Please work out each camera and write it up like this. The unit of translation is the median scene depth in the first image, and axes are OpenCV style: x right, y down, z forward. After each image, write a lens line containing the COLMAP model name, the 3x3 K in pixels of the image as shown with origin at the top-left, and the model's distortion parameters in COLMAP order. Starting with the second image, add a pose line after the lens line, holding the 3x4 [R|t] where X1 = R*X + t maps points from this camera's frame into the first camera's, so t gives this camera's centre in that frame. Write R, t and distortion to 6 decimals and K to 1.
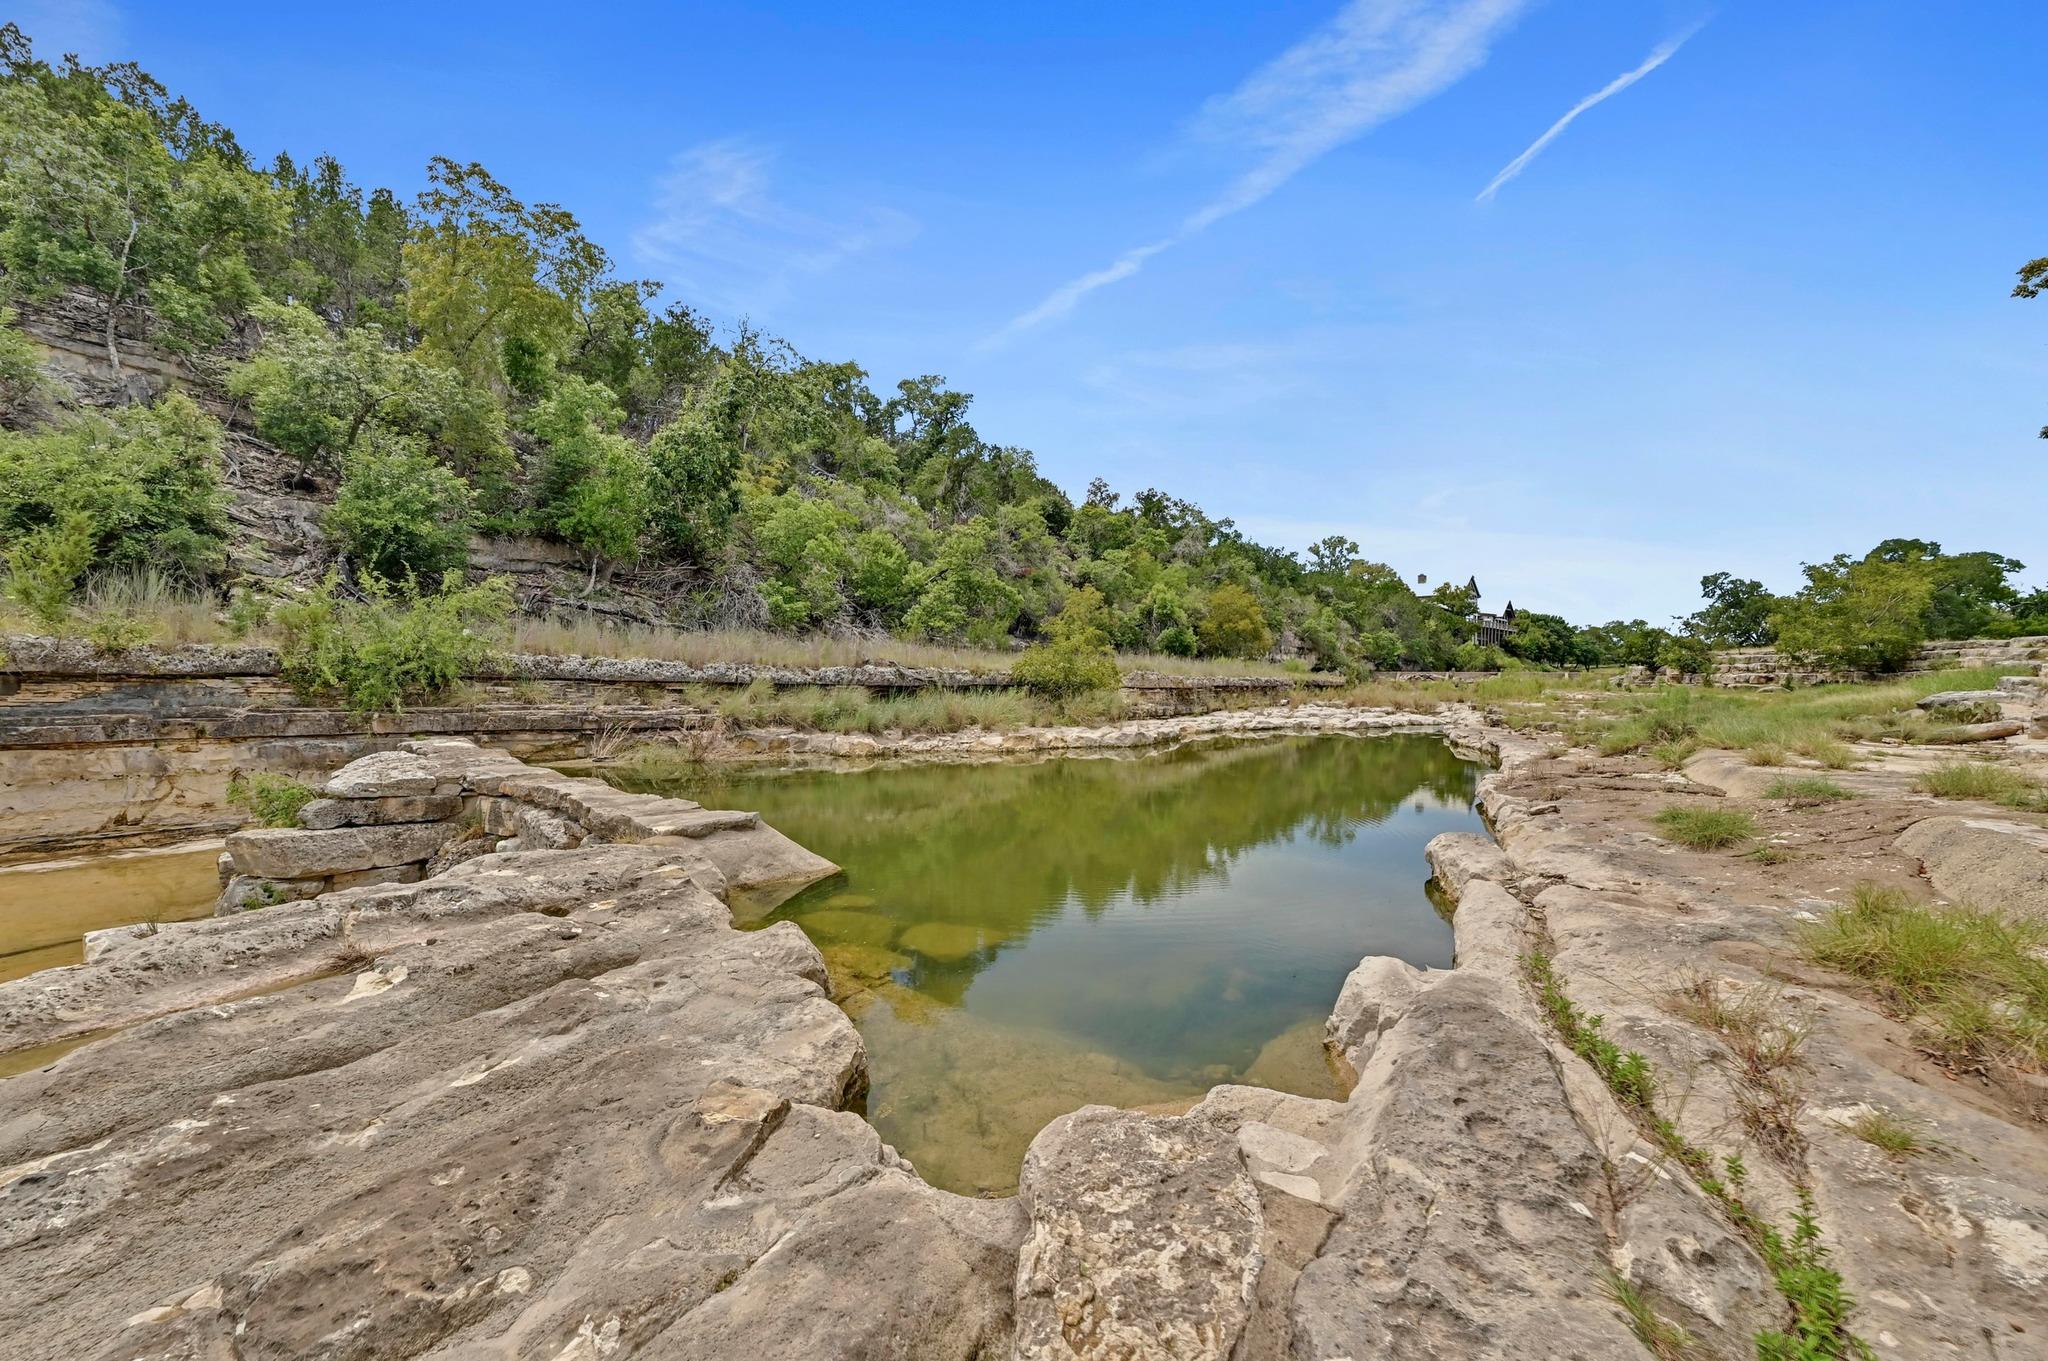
lens RADIAL K [[815.2, 0, 1039.9], [0, 815.2, 683.9], [0, 0, 1]] dist [0.003045, 0.000267]
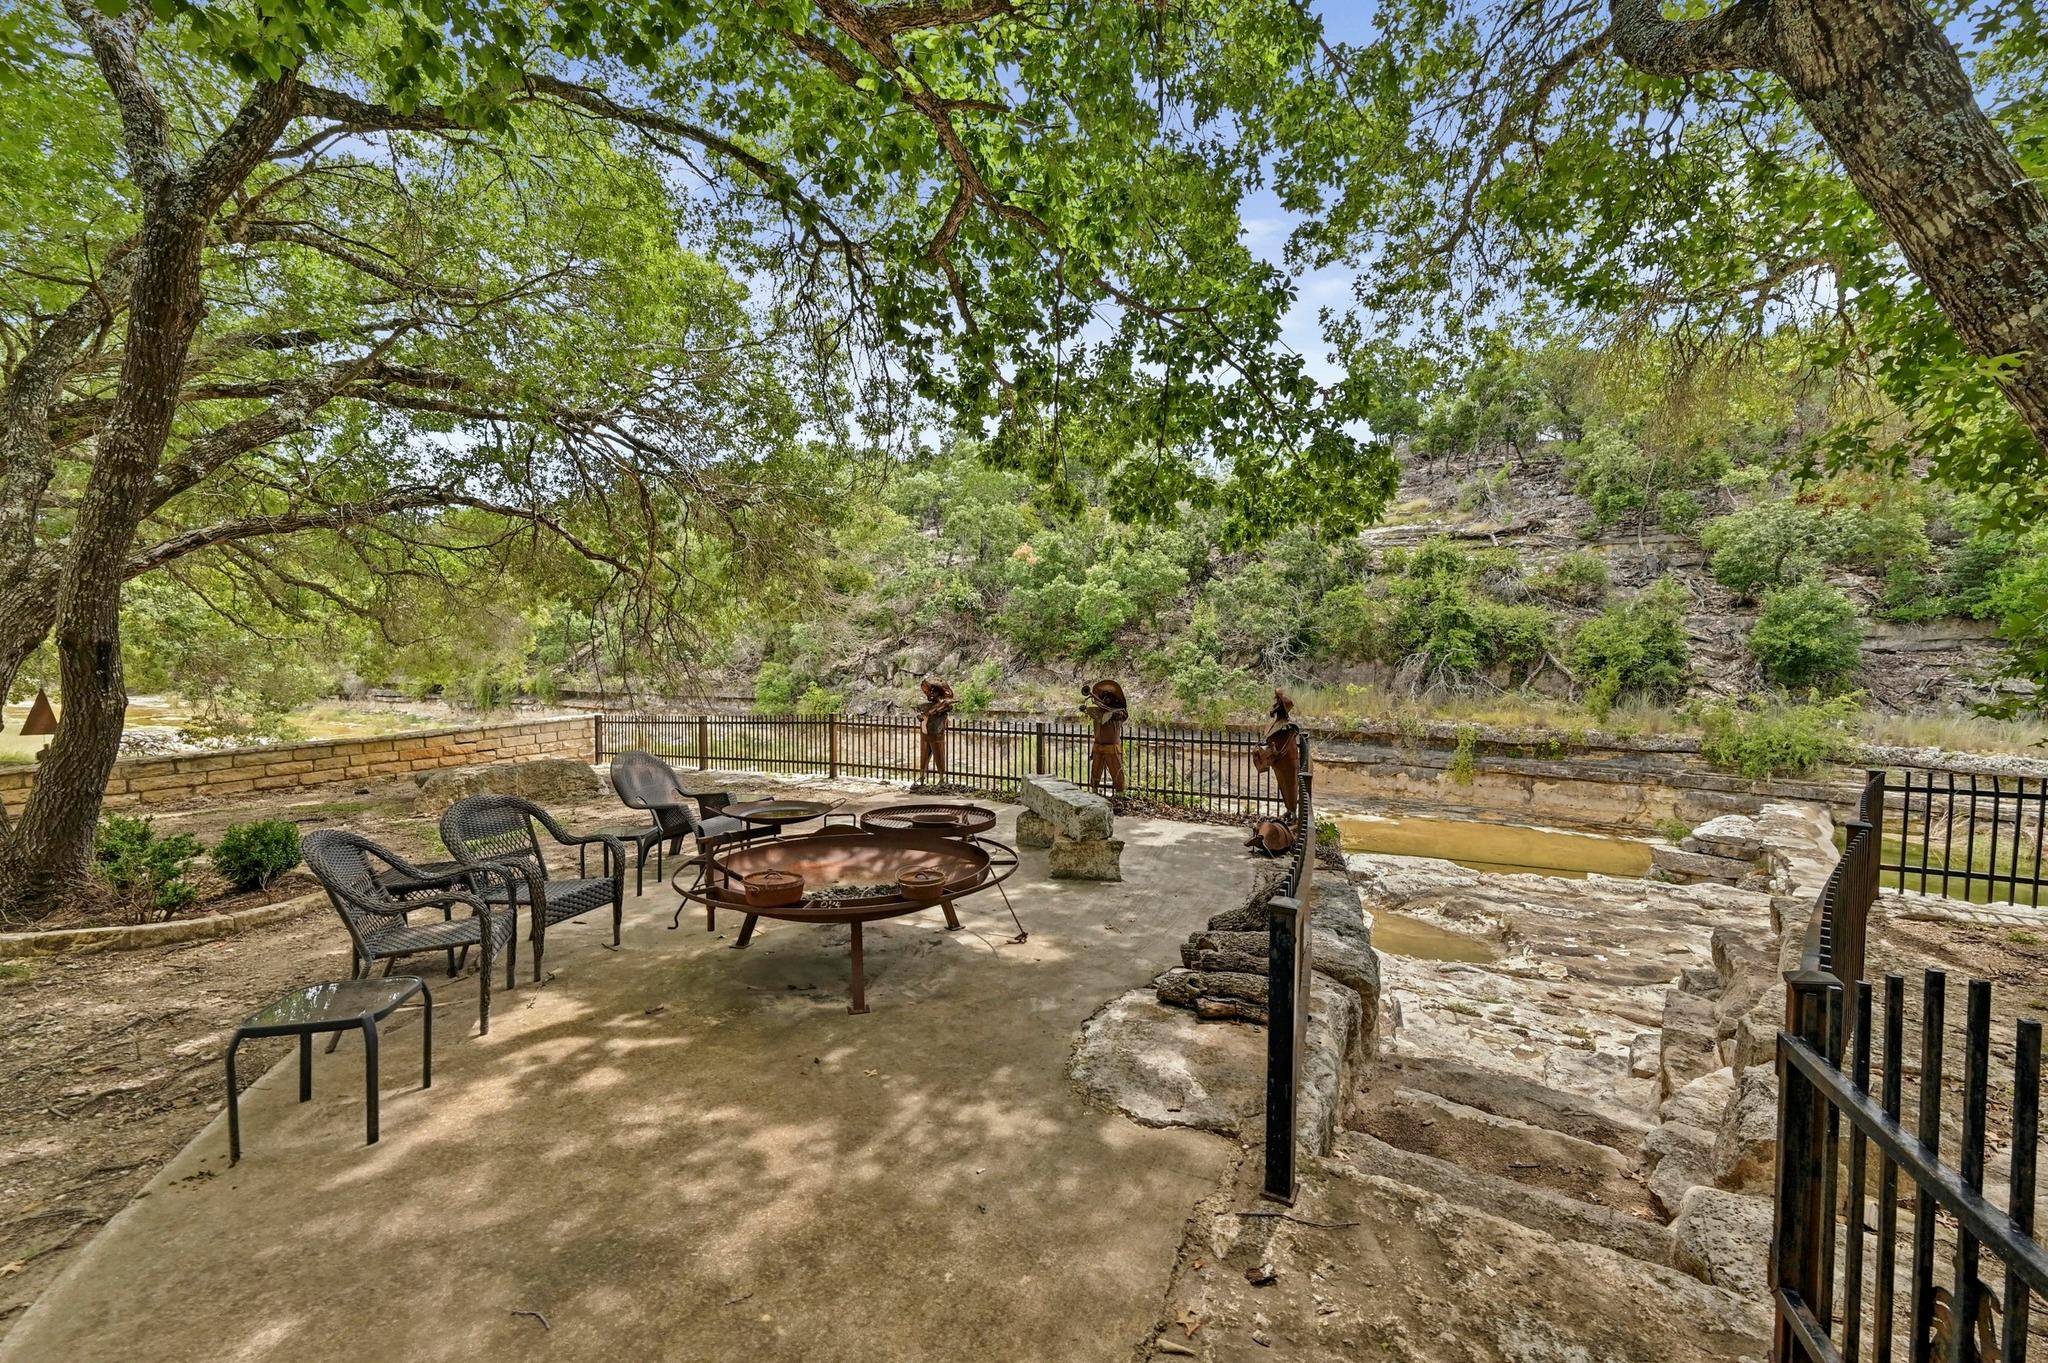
lens RADIAL K [[815.2, 0, 1030.8], [0, 815.2, 680.0], [0, 0, 1]] dist [0.003045, 0.000267]
pose [[0.059439, 0.029554, -0.997794, 0.795323], [-0.010043, 0.999529, 0.029007, -0.220164], [0.998181, 0.008297, 0.059708, -0.592680]]
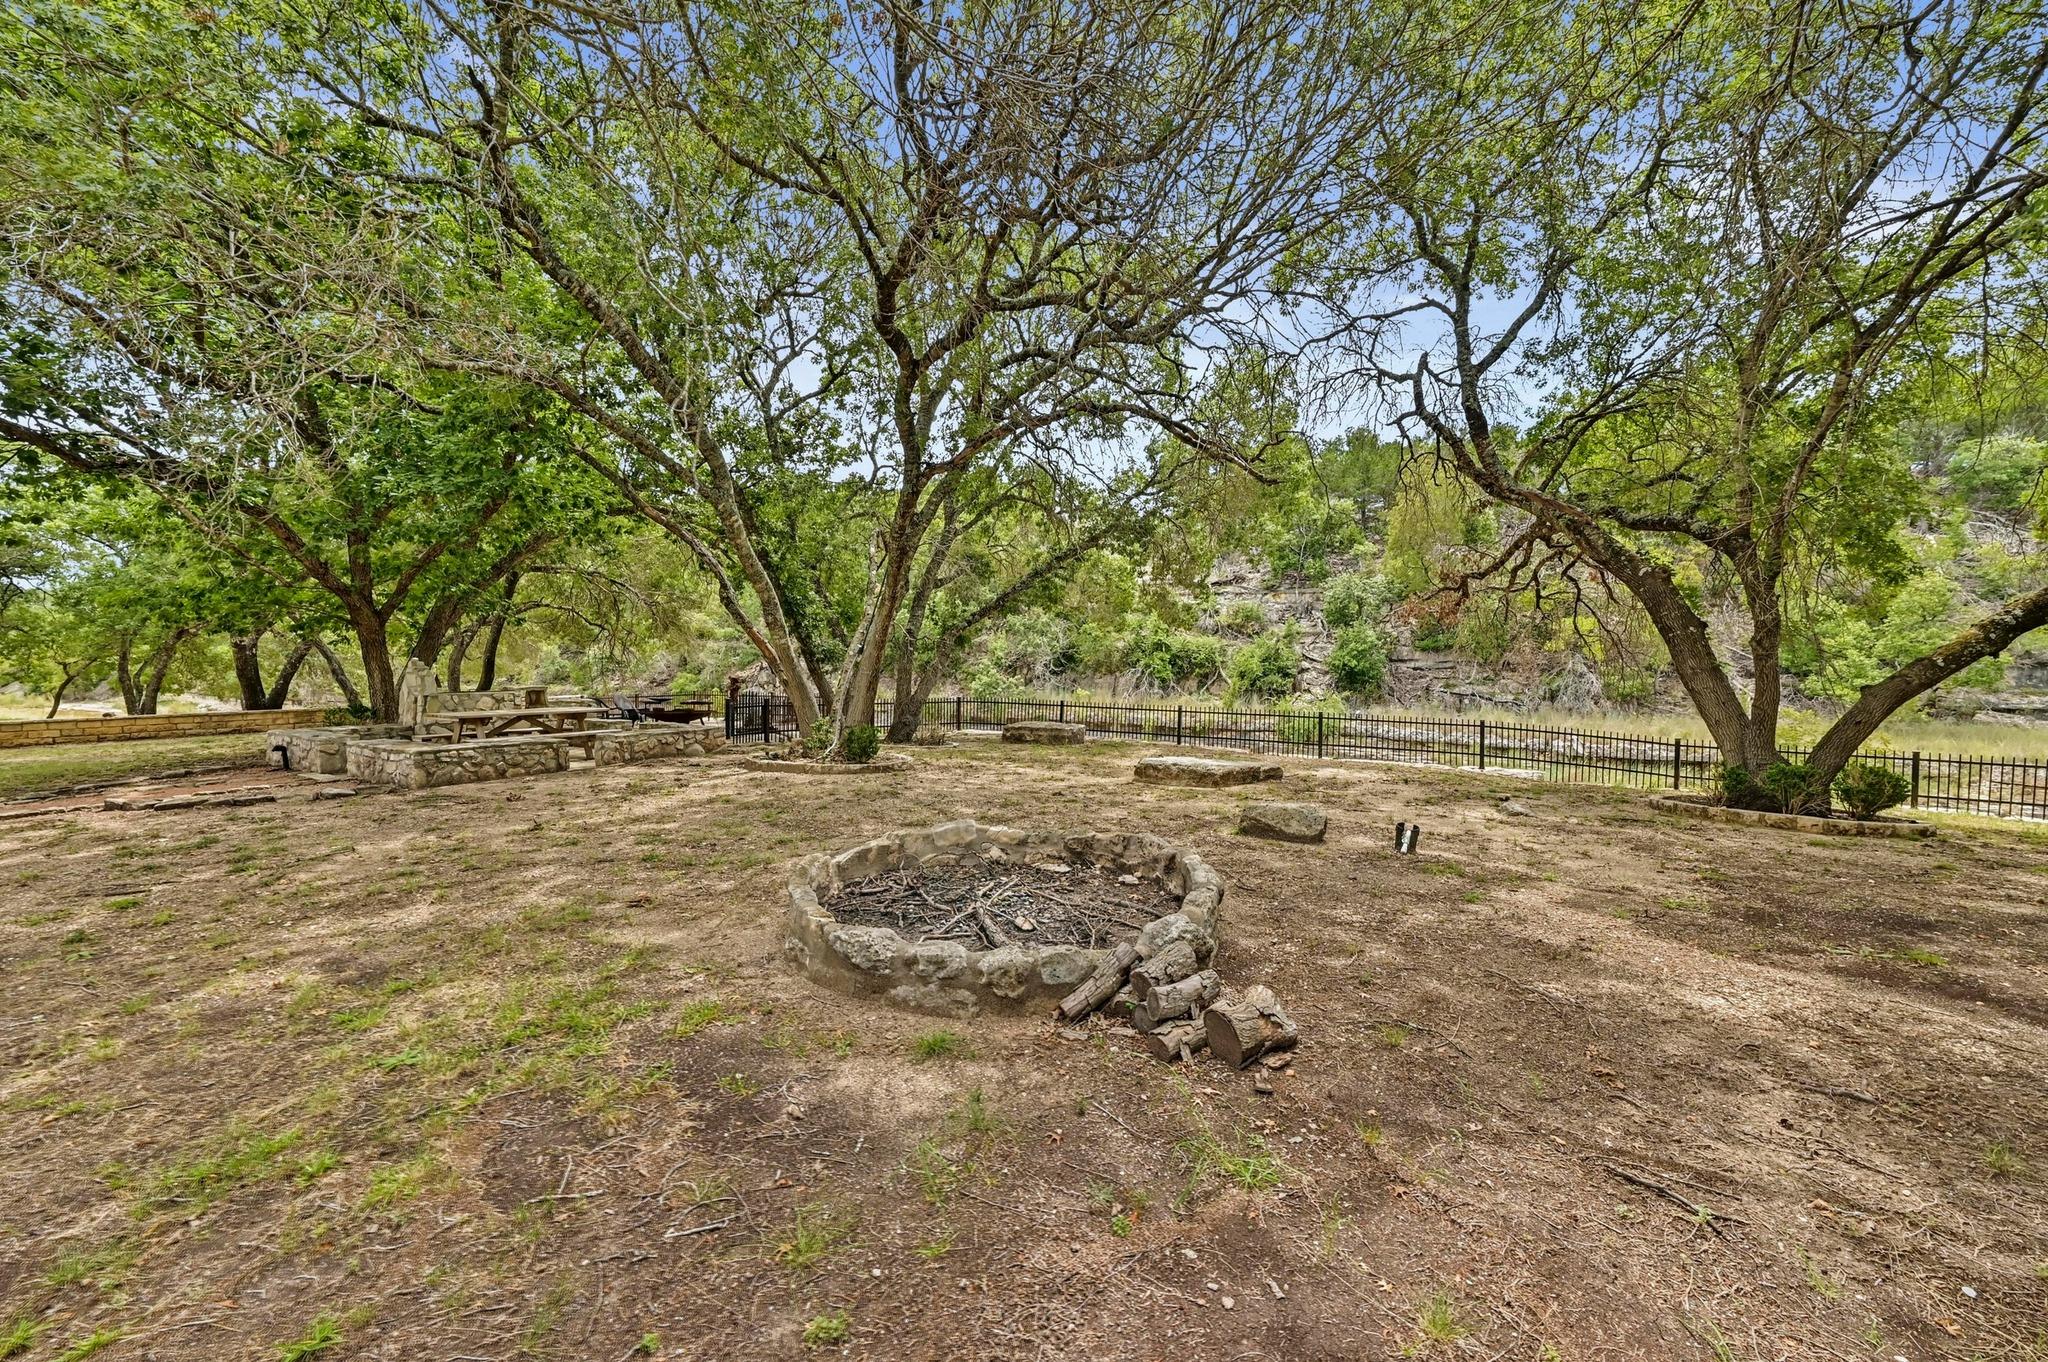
lens RADIAL K [[815.2, 0, 1022.6], [0, 815.2, 683.0], [0, 0, 1]] dist [0.003045, 0.000267]
pose [[0.133172, 0.015565, -0.990971, 1.878688], [-0.014851, 0.999796, 0.013708, -0.219325], [0.990982, 0.012892, 0.133376, -0.262787]]
